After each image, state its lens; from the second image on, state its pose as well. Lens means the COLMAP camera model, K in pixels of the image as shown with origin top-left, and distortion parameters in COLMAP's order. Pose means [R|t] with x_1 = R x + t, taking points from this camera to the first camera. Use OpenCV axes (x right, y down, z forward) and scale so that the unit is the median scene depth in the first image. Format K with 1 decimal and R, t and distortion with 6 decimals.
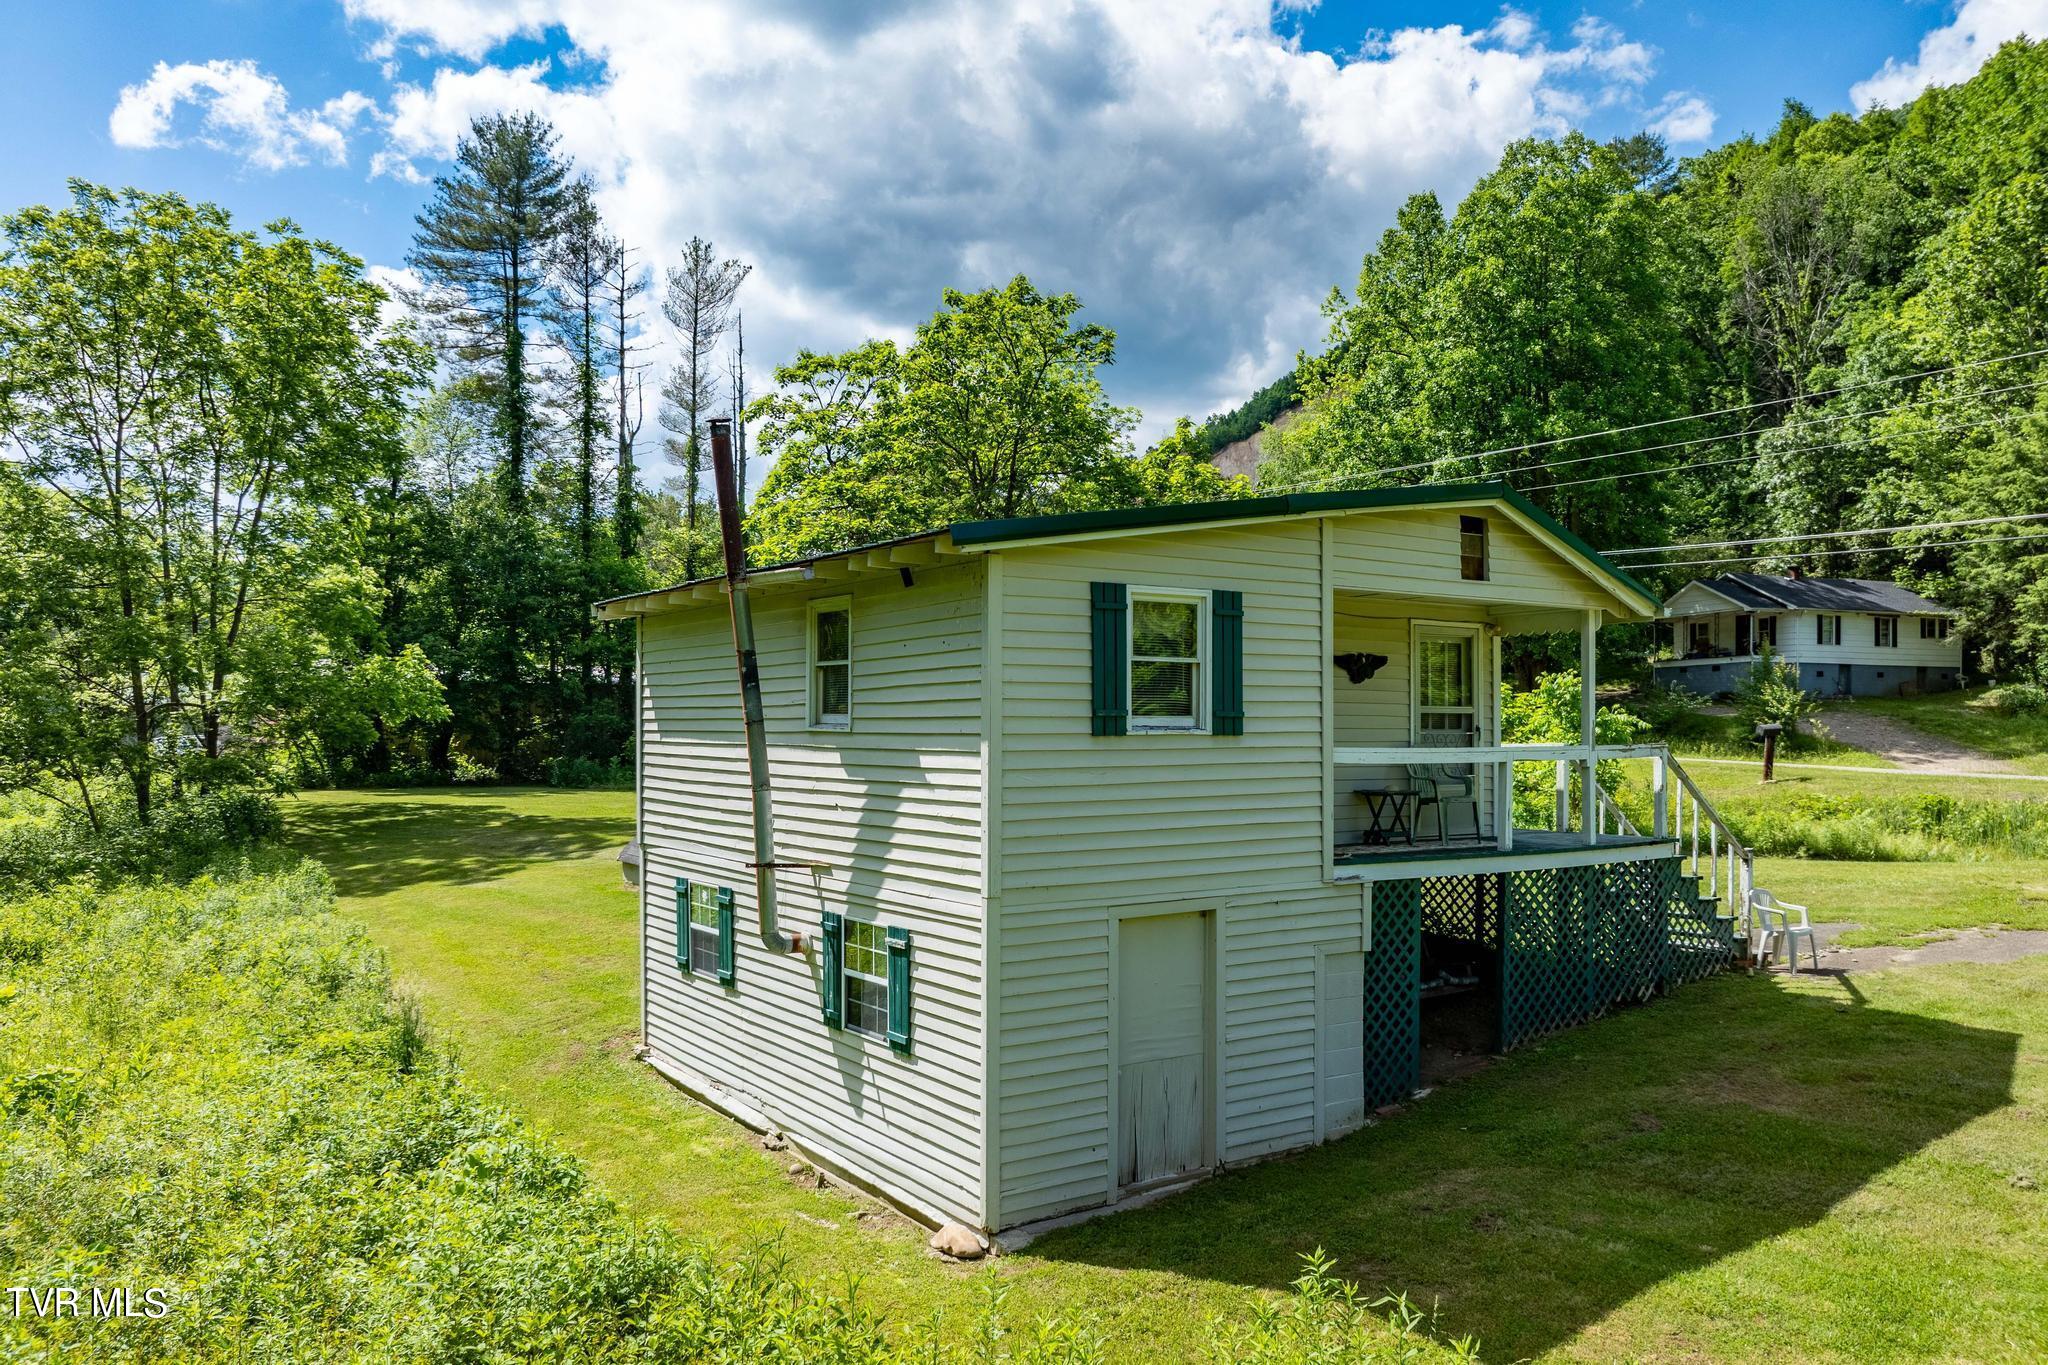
lens RADIAL K [[1453.5, 0, 1101.4], [0, 1453.5, 726.3], [0, 0, 1]] dist [0.001761, -0.061561]
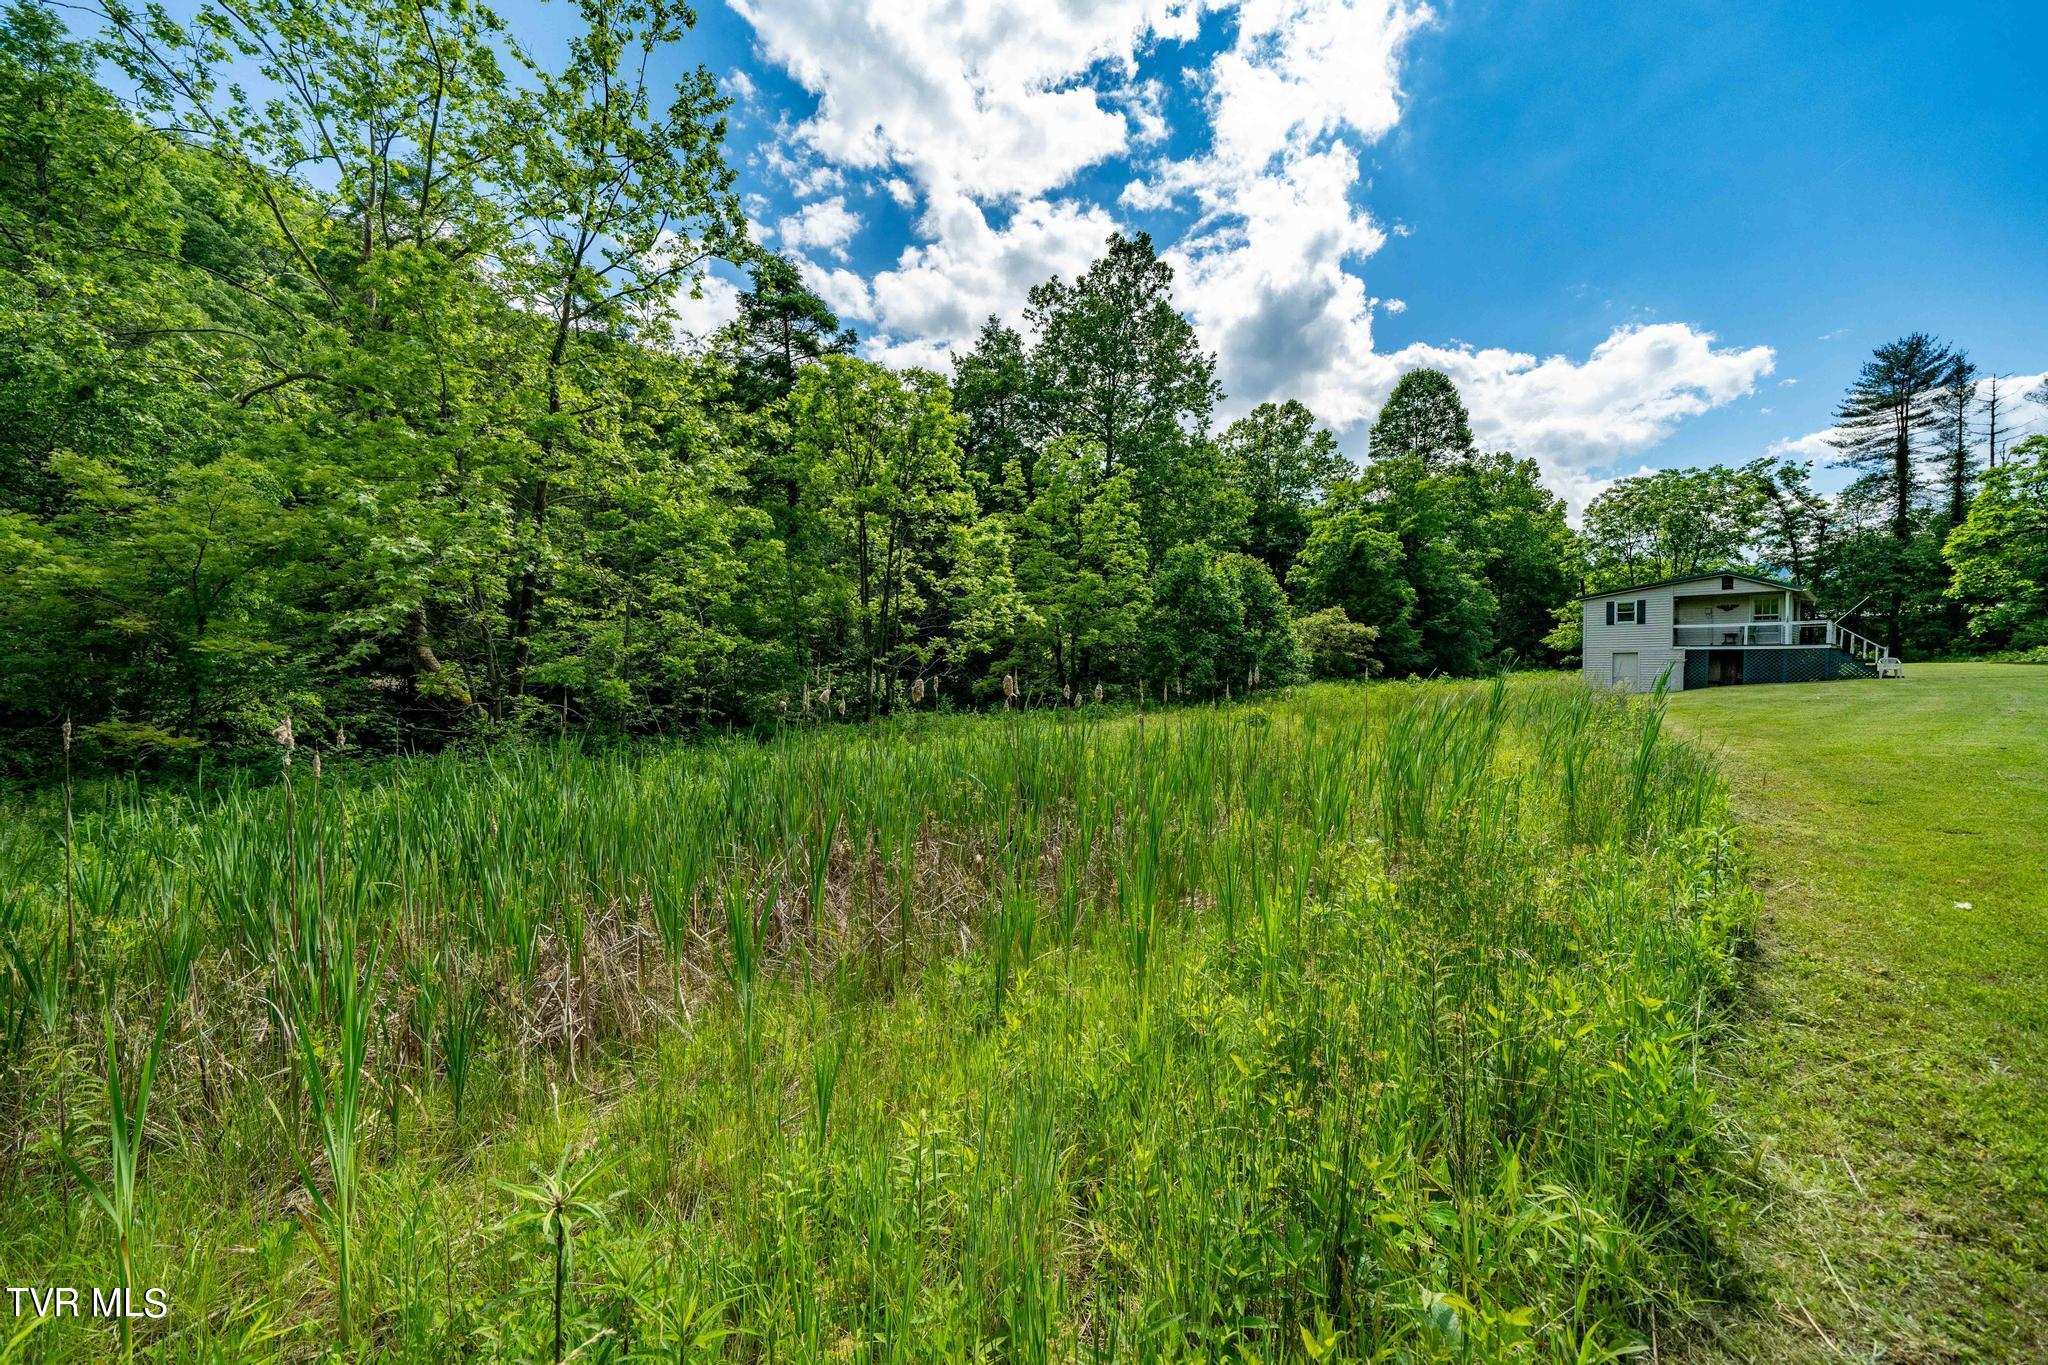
lens RADIAL K [[760.3, 0, 1001.9], [0, 760.3, 681.6], [0, 0, 1]] dist [-0.000880, -0.000187]
pose [[0.079245, 0.024195, -0.996561, 0.562853], [0.005623, 0.999679, 0.024718, 0.028712], [0.996839, -0.007562, 0.079084, -0.355322]]
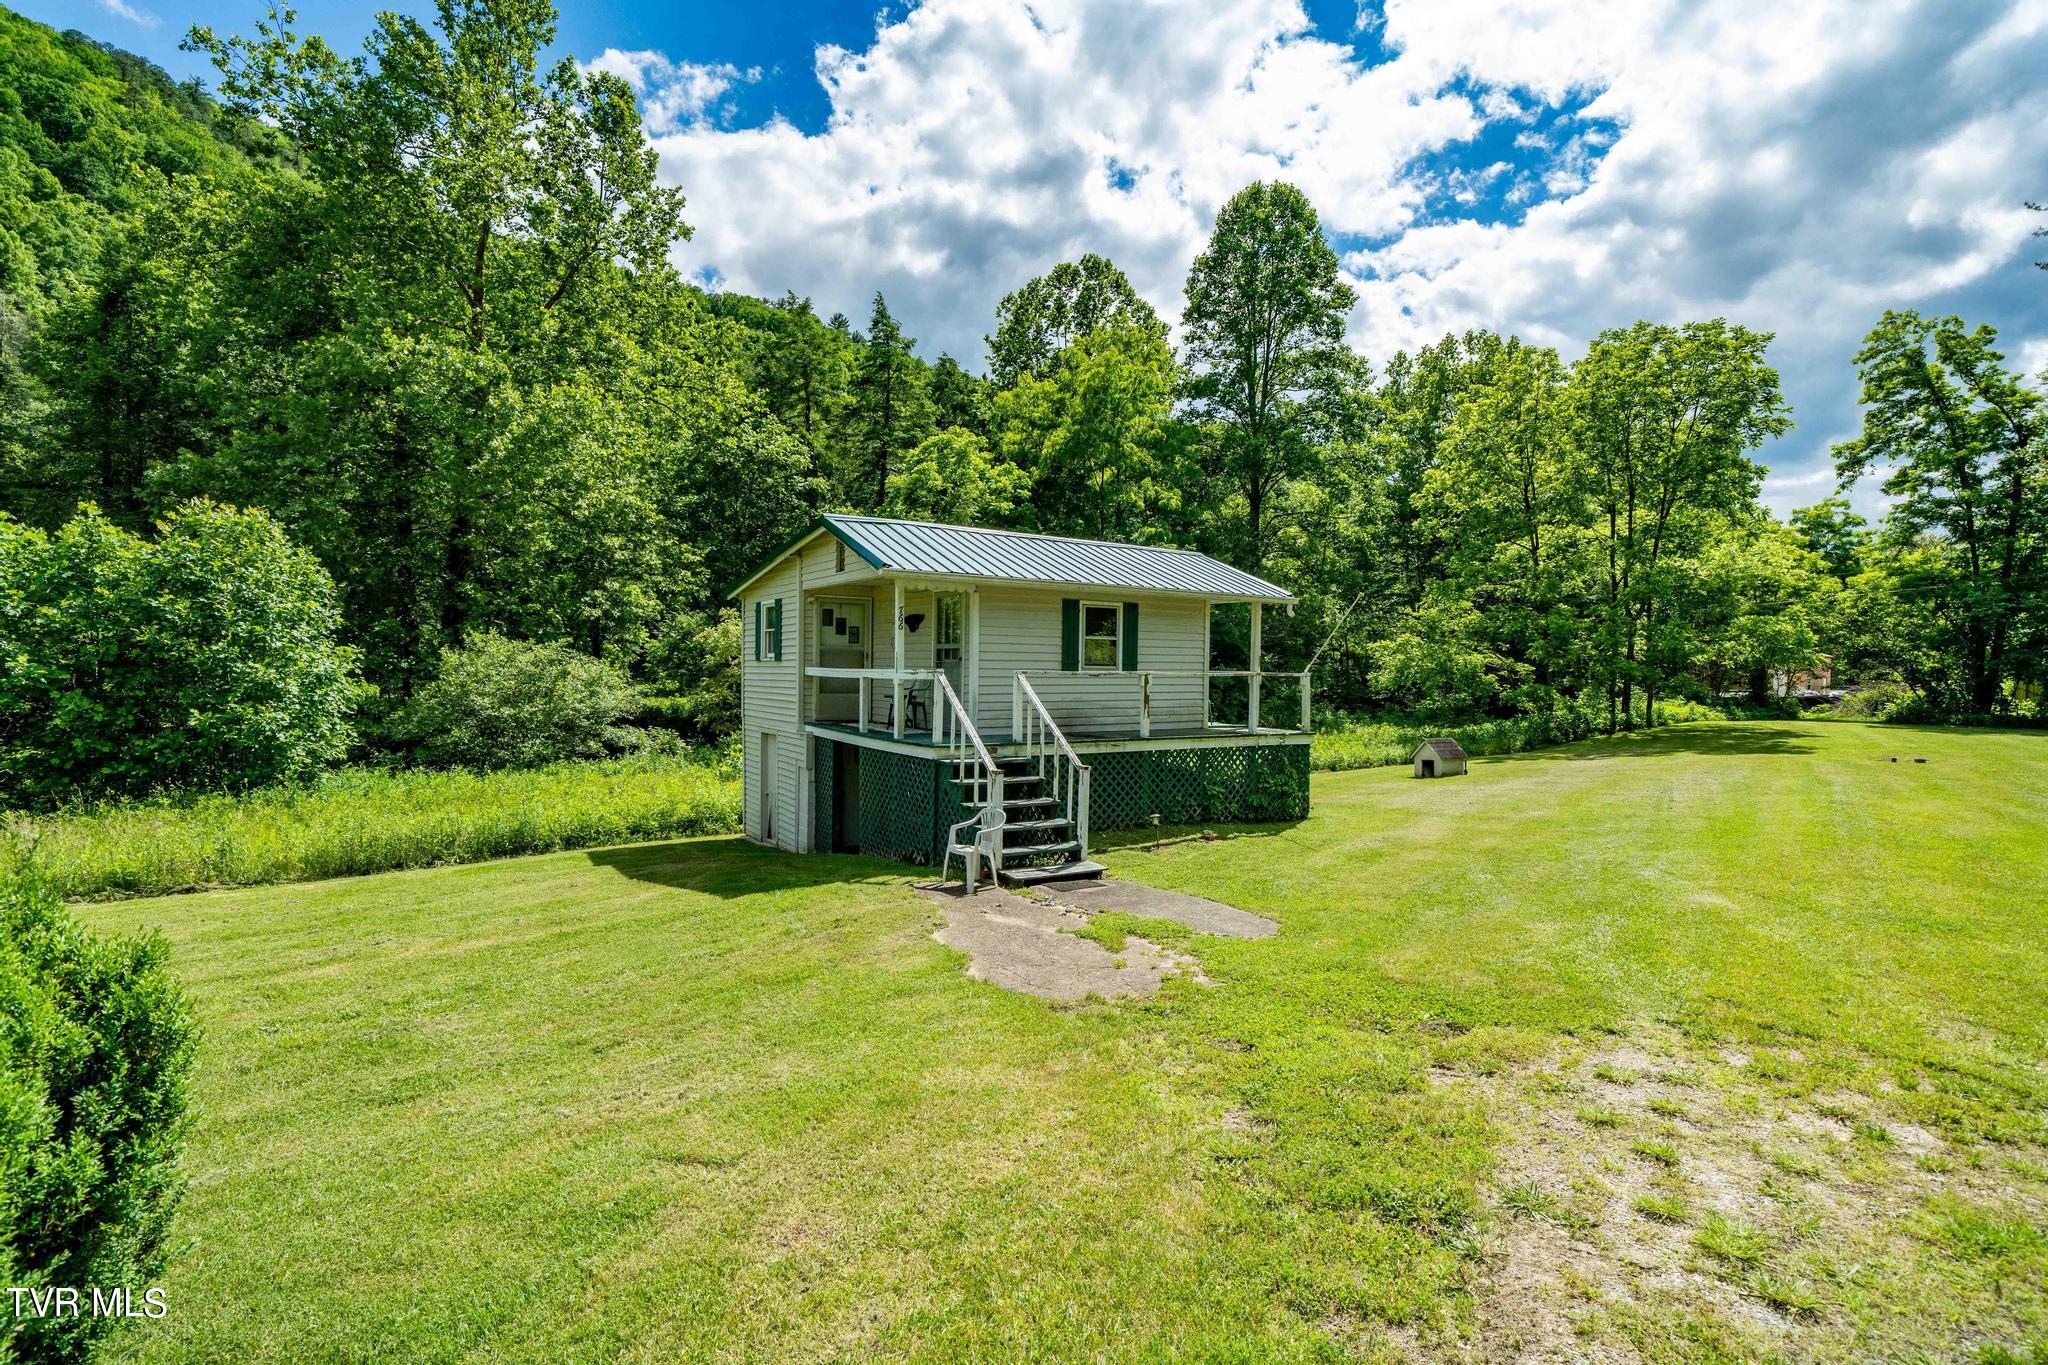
lens RADIAL K [[958.1, 0, 1021.7], [0, 958.1, 685.3], [0, 0, 1]] dist [0.016757, -0.011935]
pose [[-0.081324, 0.020637, -0.996474, 0.291755], [-0.010152, 0.999717, 0.021532, 0.001454], [0.996636, 0.011868, -0.081091, 0.278260]]
